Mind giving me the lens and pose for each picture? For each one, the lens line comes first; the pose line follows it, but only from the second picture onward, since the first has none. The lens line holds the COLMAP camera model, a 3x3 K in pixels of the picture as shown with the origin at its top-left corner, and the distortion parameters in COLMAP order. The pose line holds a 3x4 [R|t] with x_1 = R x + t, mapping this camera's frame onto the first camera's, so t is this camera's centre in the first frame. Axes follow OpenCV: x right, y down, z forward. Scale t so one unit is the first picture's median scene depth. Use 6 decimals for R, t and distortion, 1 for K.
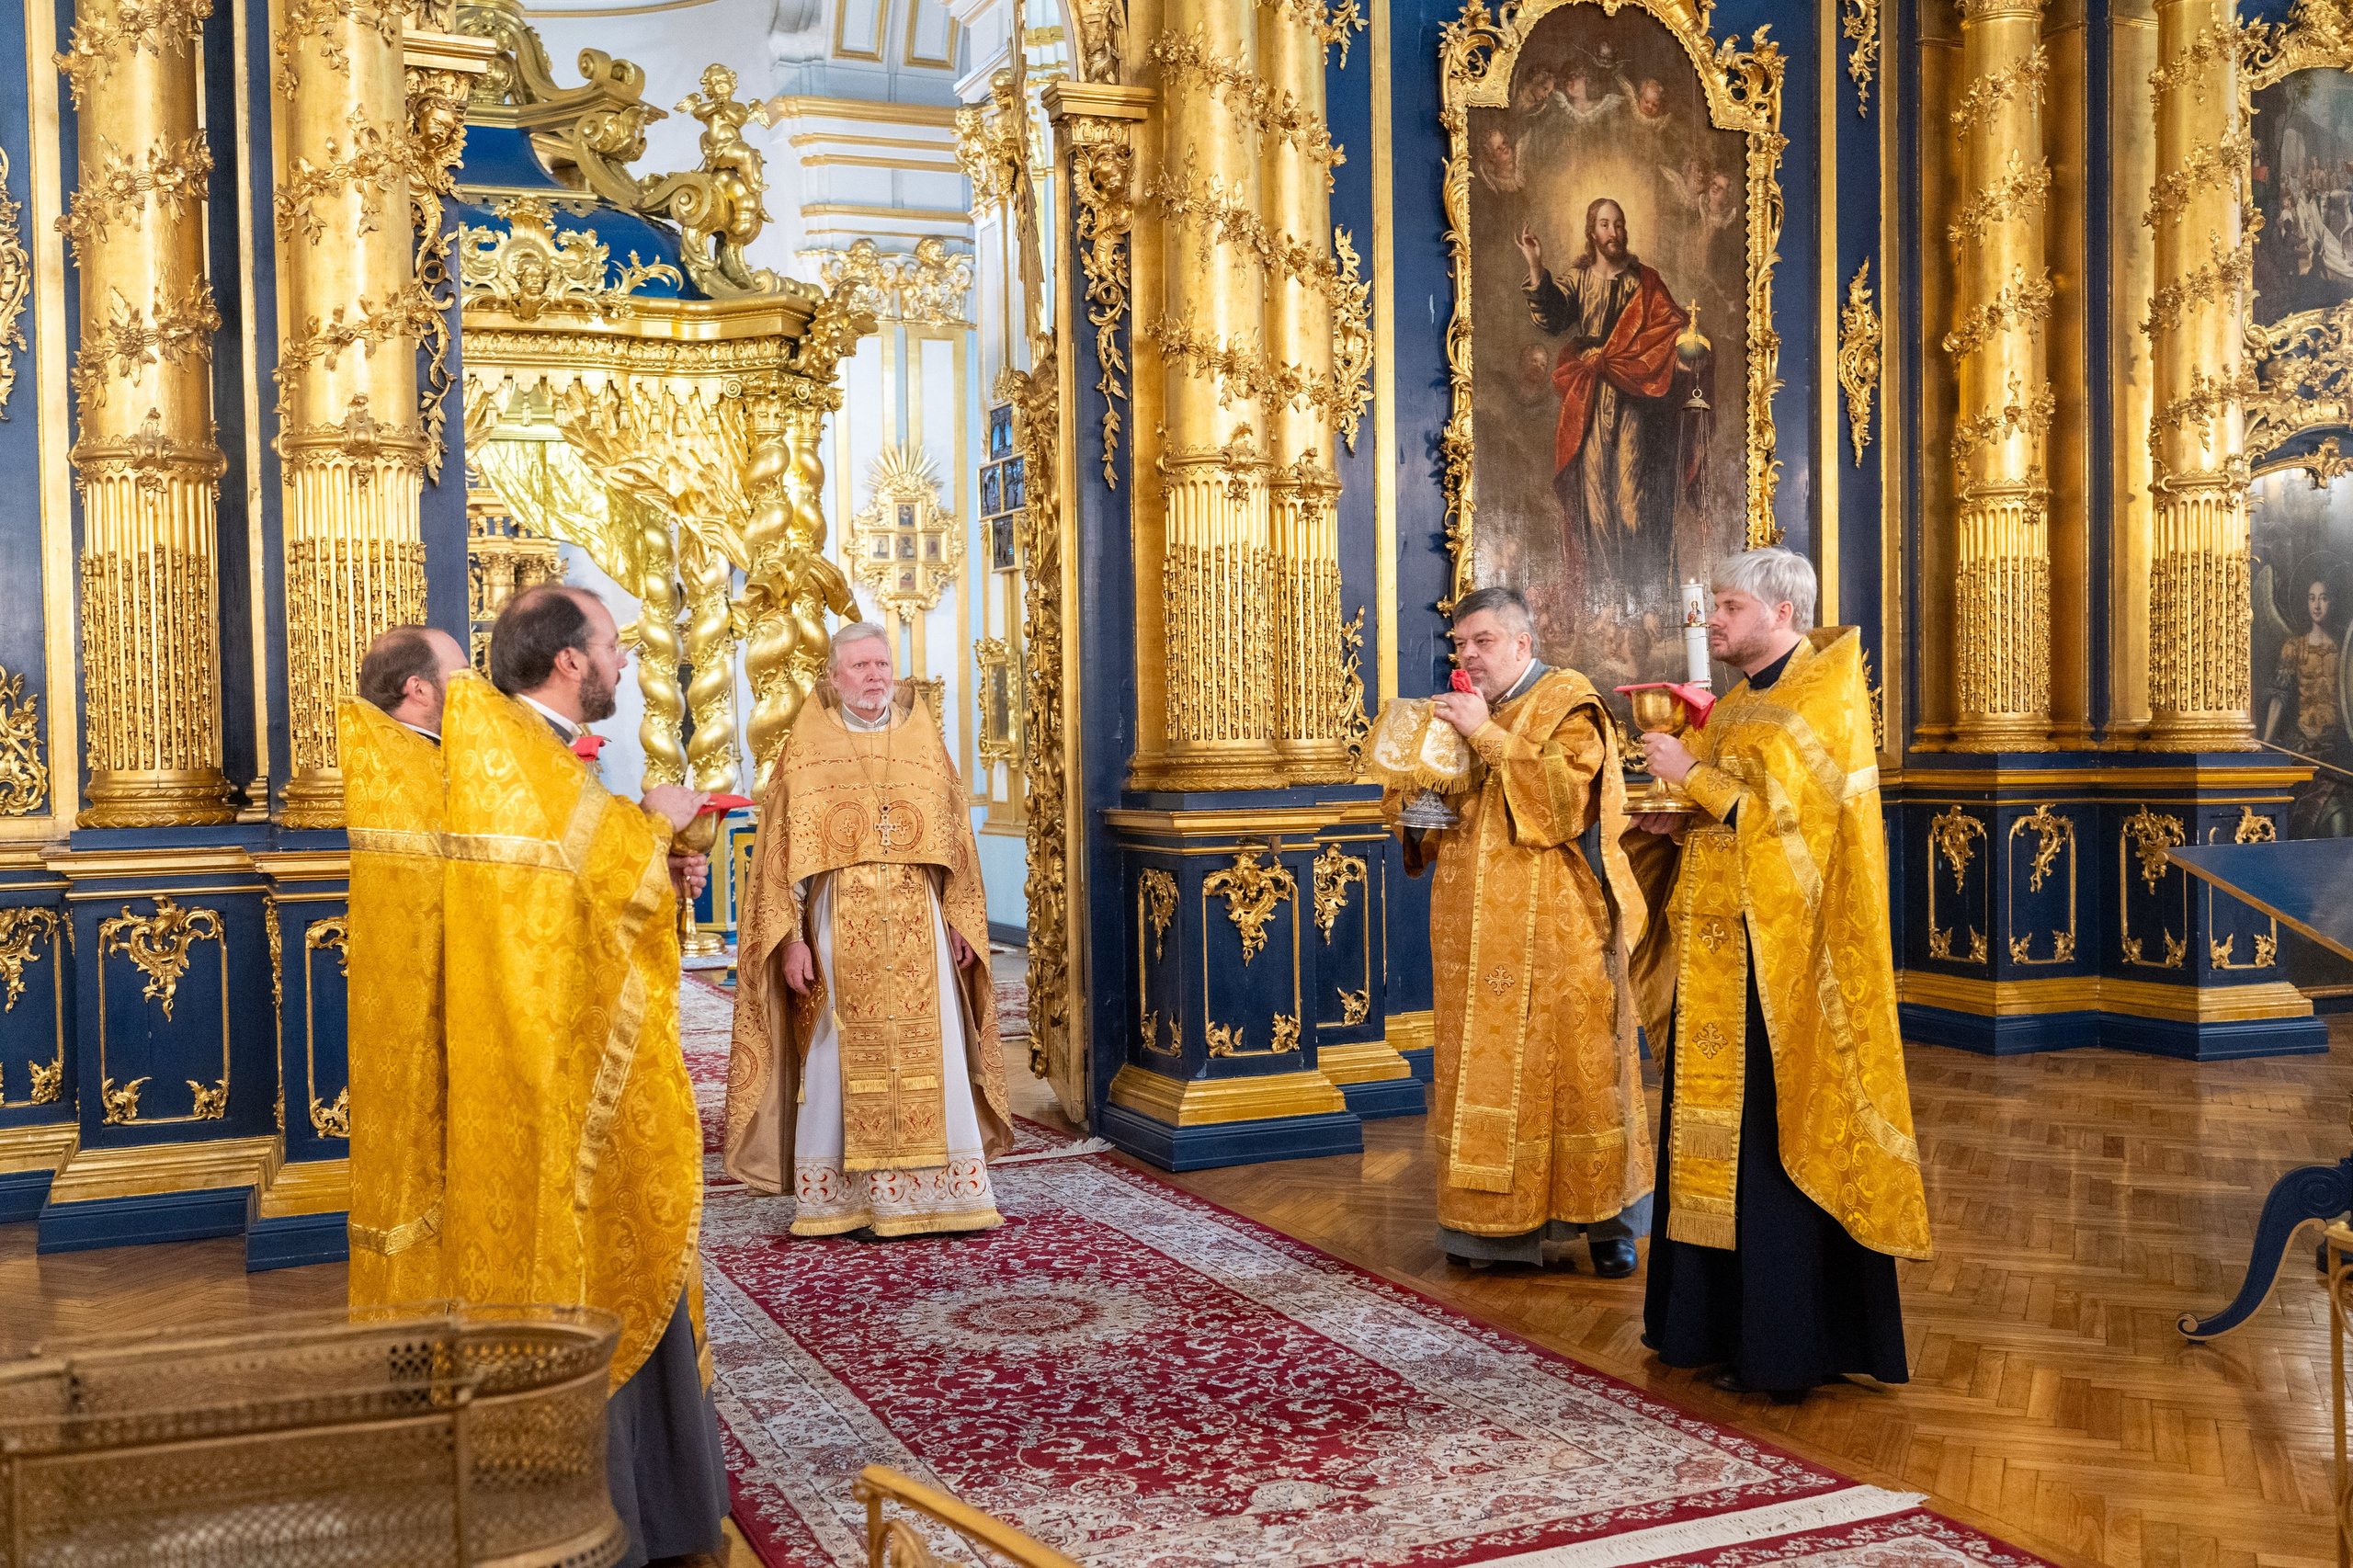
lens RADIAL K [[2343.9, 0, 1176.5], [0, 2343.9, 784.0], [0, 0, 1]] dist [-0.001176, 0.006186]
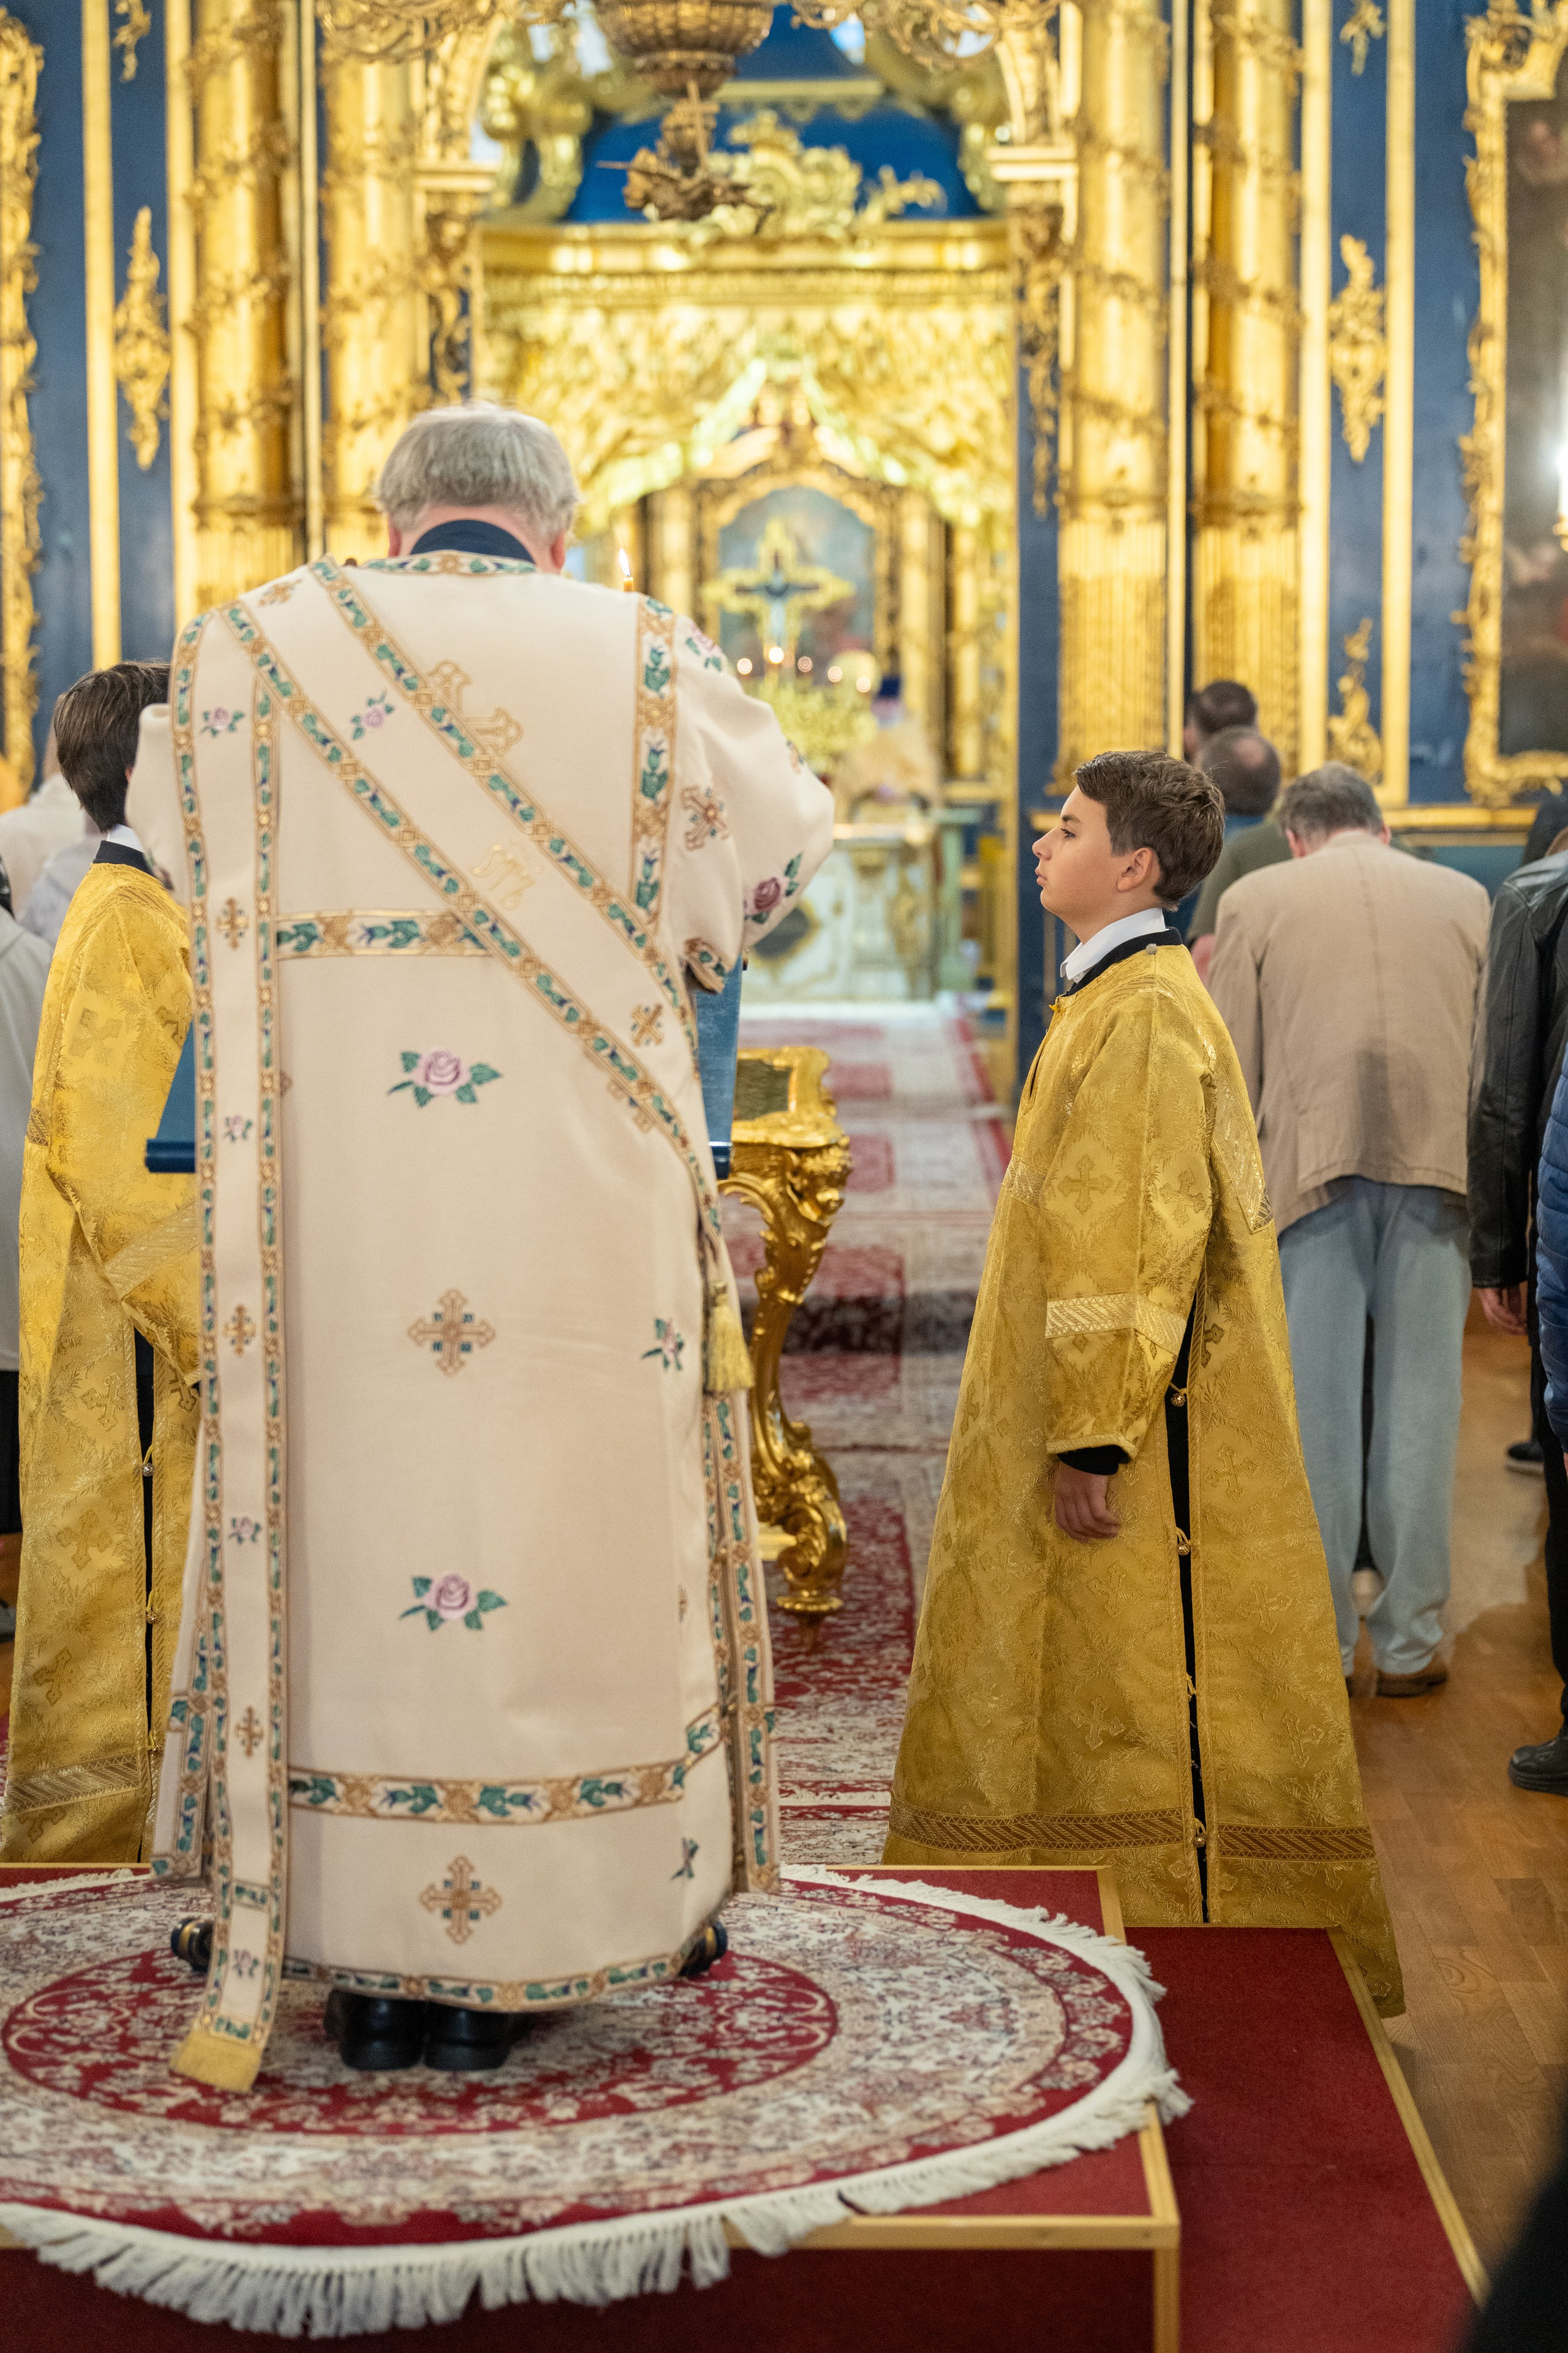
lens RADIAL K [[5152.0, 0, 784.0], [0, 5152.0, 1176.5], [0, 0, 1]] dist [-0.002255, -0.035816]
pose [[0.913845, 0.051938, -0.402728, 0.726483], [-0.024409, 0.997019, 0.073192, 0.006187], [0.405329, -0.057055, 0.912389, -1.079539]]
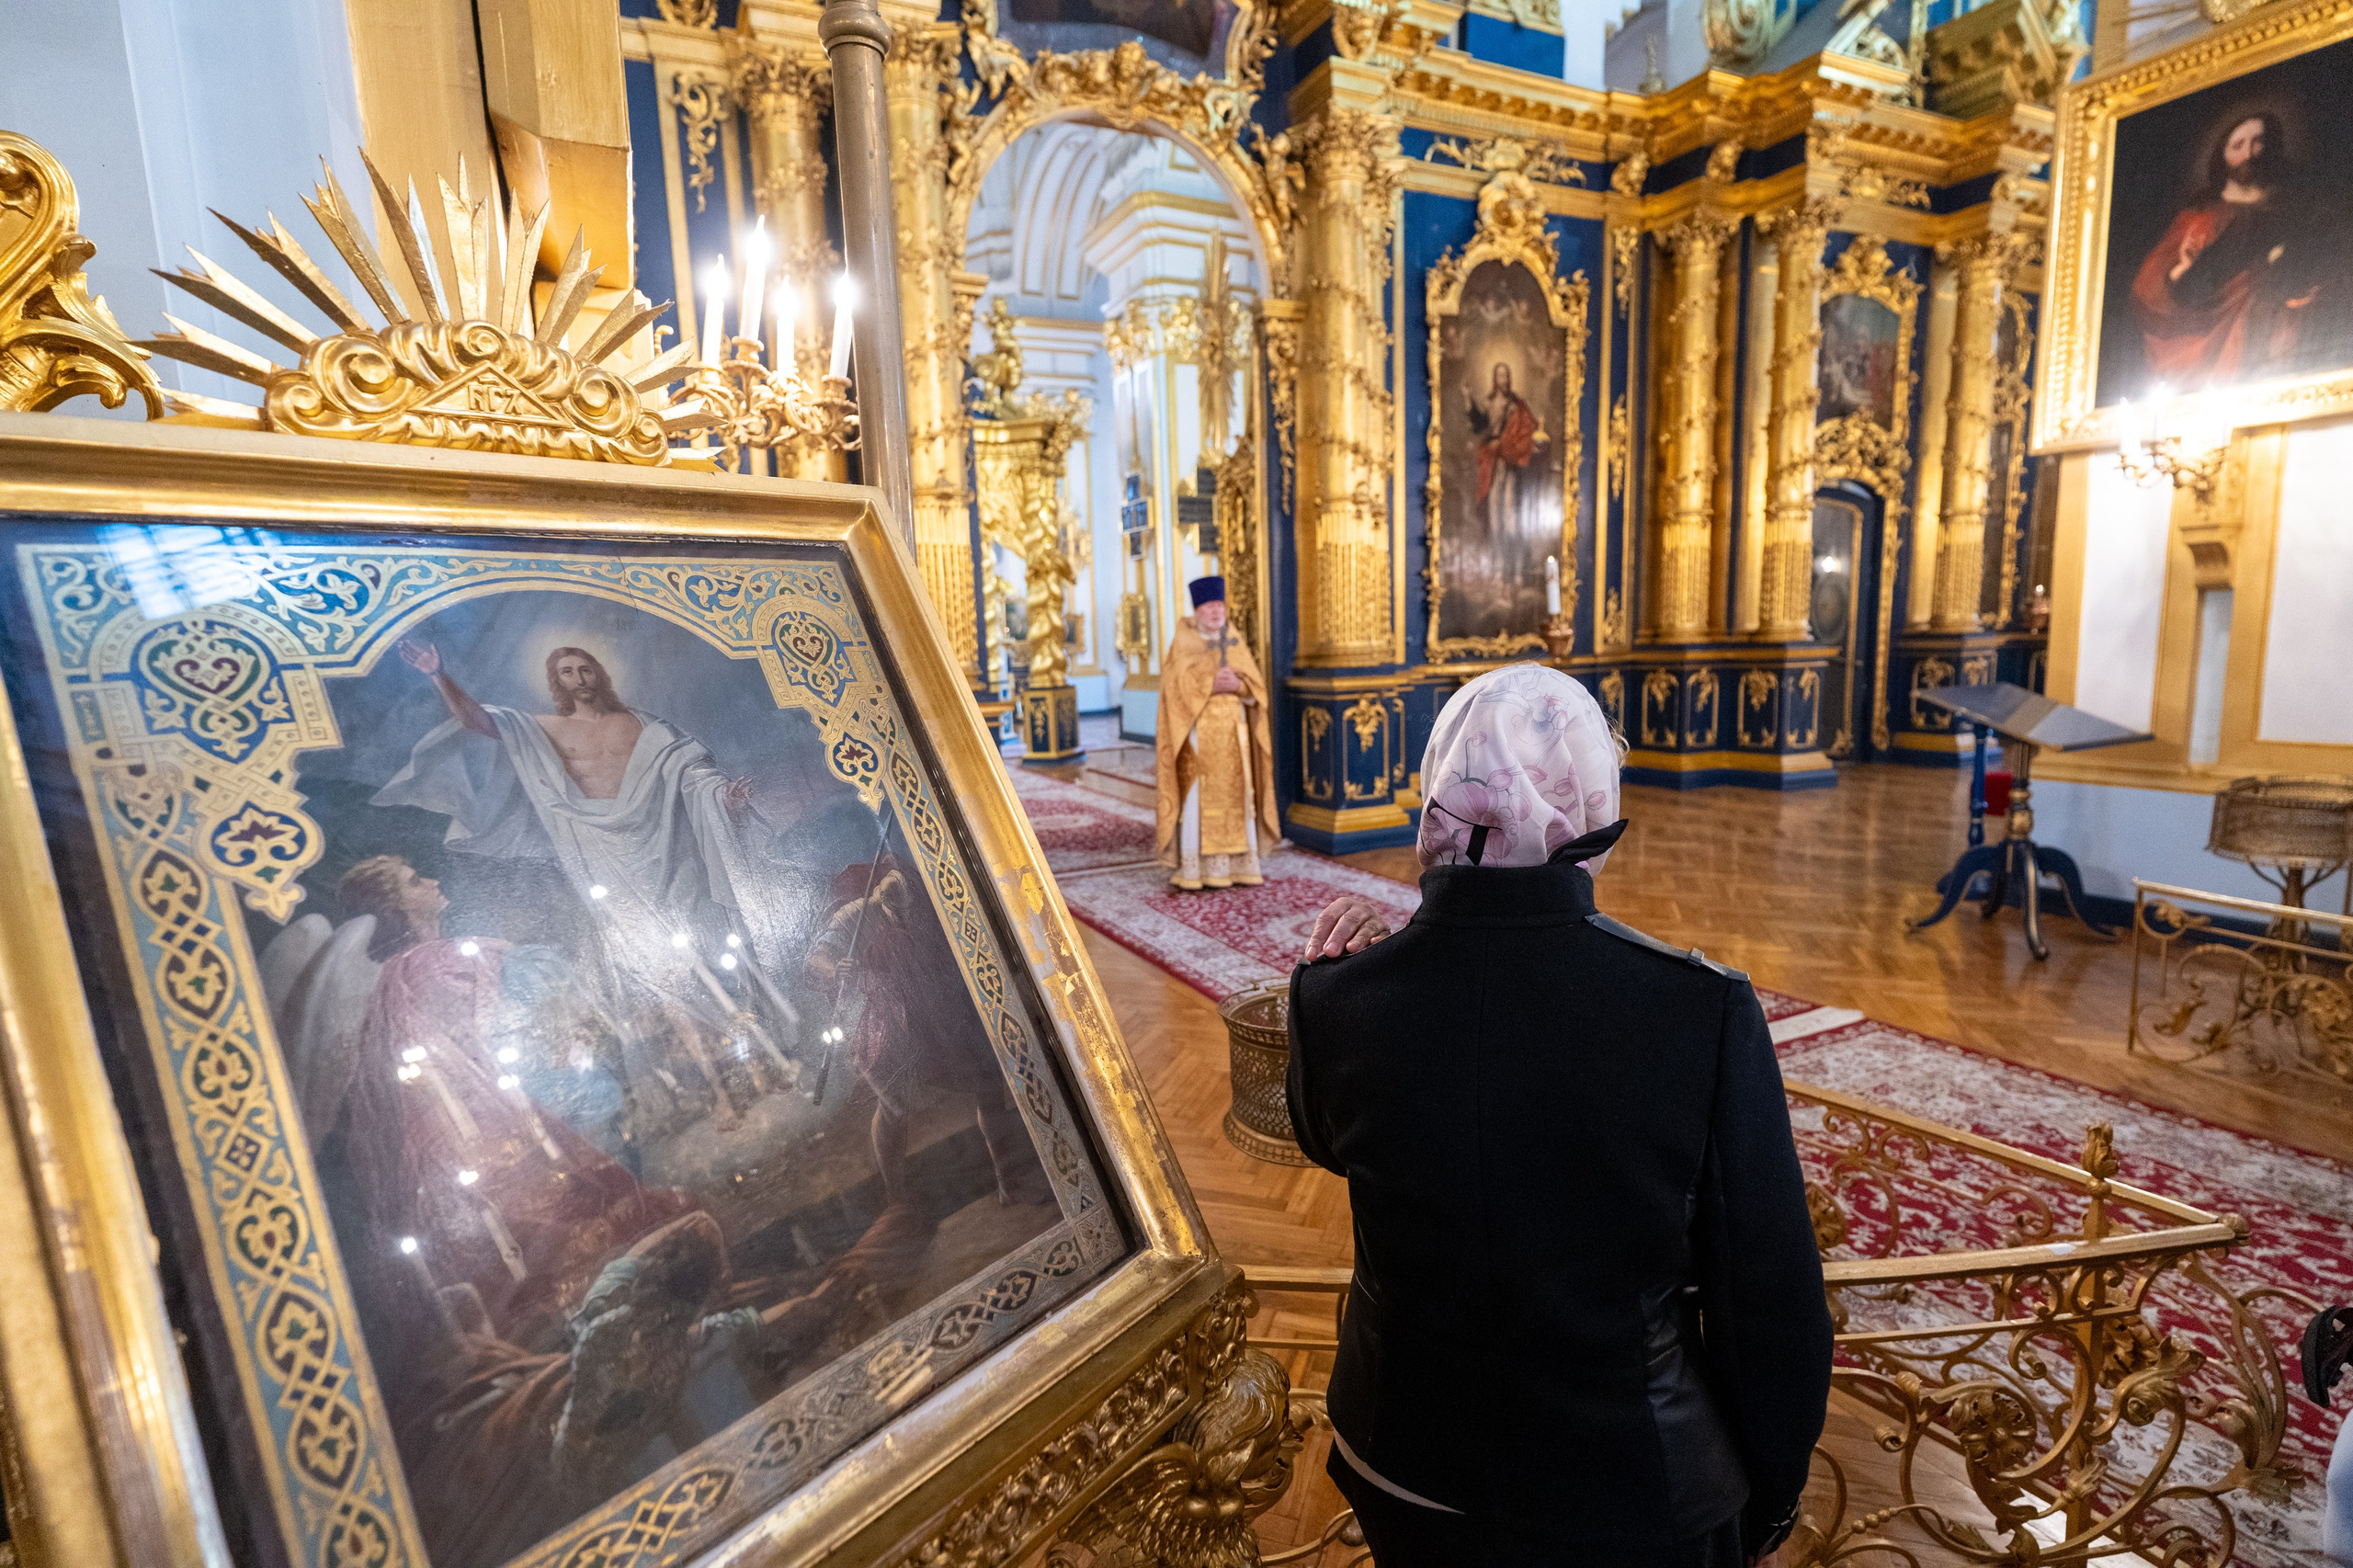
lens RADIAL K [[1112.3, 0, 1169.5], [0, 1112.3, 796.2], [0, 0, 1]] dist [0.001462, 0.001057]
pose [[0.999210, -0.018150, 0.035345, -0.140237], [0.013807, 0.992744, 0.119455, -0.003059], [-0.037257, -0.118873, 0.992210, 0.037672]]
